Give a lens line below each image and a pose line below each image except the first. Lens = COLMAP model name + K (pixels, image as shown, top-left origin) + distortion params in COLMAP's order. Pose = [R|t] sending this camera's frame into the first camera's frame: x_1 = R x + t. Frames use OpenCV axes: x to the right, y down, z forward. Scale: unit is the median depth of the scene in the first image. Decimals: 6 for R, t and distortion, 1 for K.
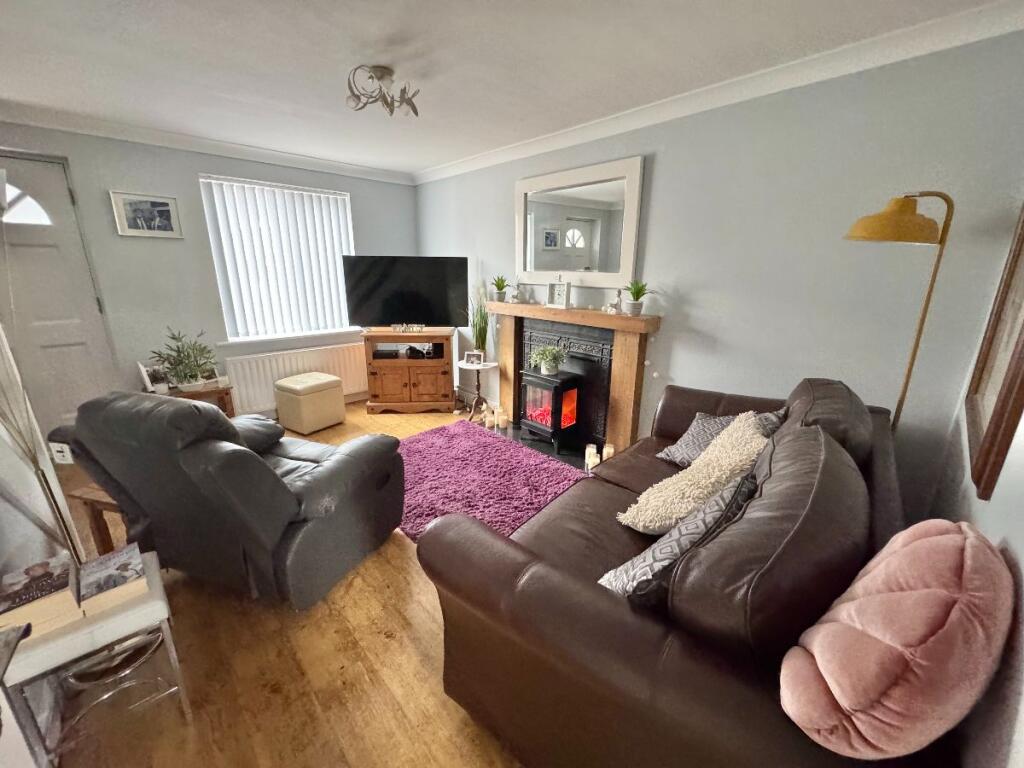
lens RADIAL K [[409.5, 0, 511.6], [0, 409.5, 381.7], [0, 0, 1]] dist [-0.000060, 0.000468]
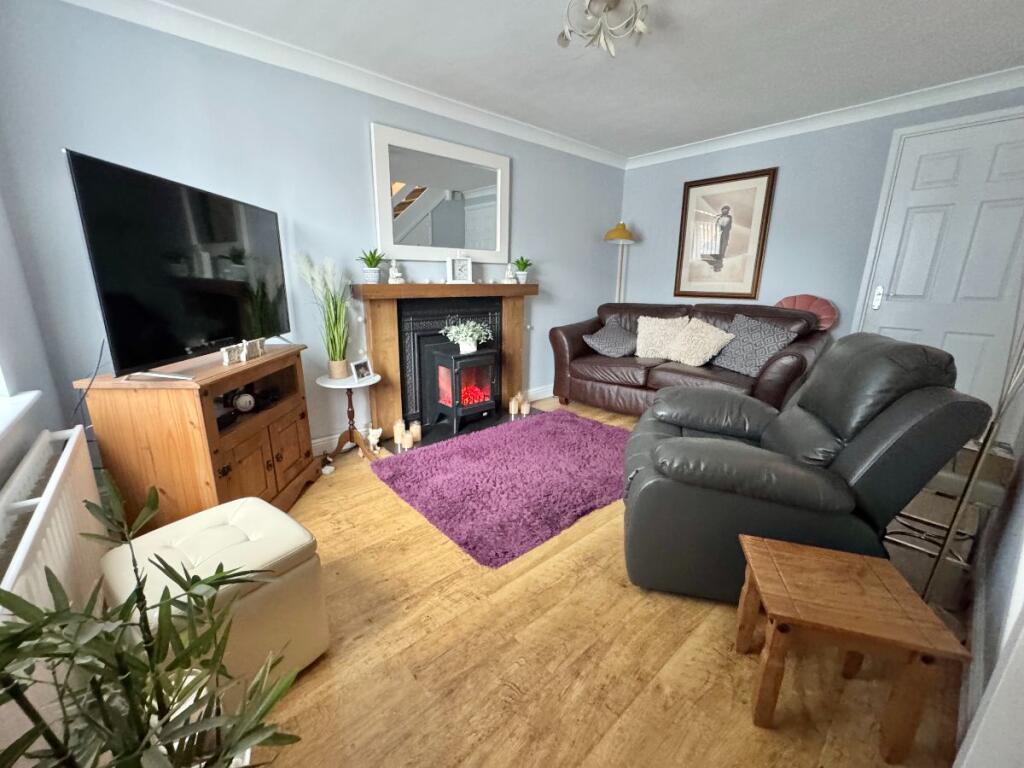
lens RADIAL K [[409.5, 0, 511.6], [0, 409.5, 381.7], [0, 0, 1]] dist [-0.000060, 0.000468]
pose [[0.047878, -0.256871, 0.965259, -0.959092], [0.263511, 0.935381, 0.235850, -0.171570], [-0.963467, 0.243064, 0.112473, 0.891460]]
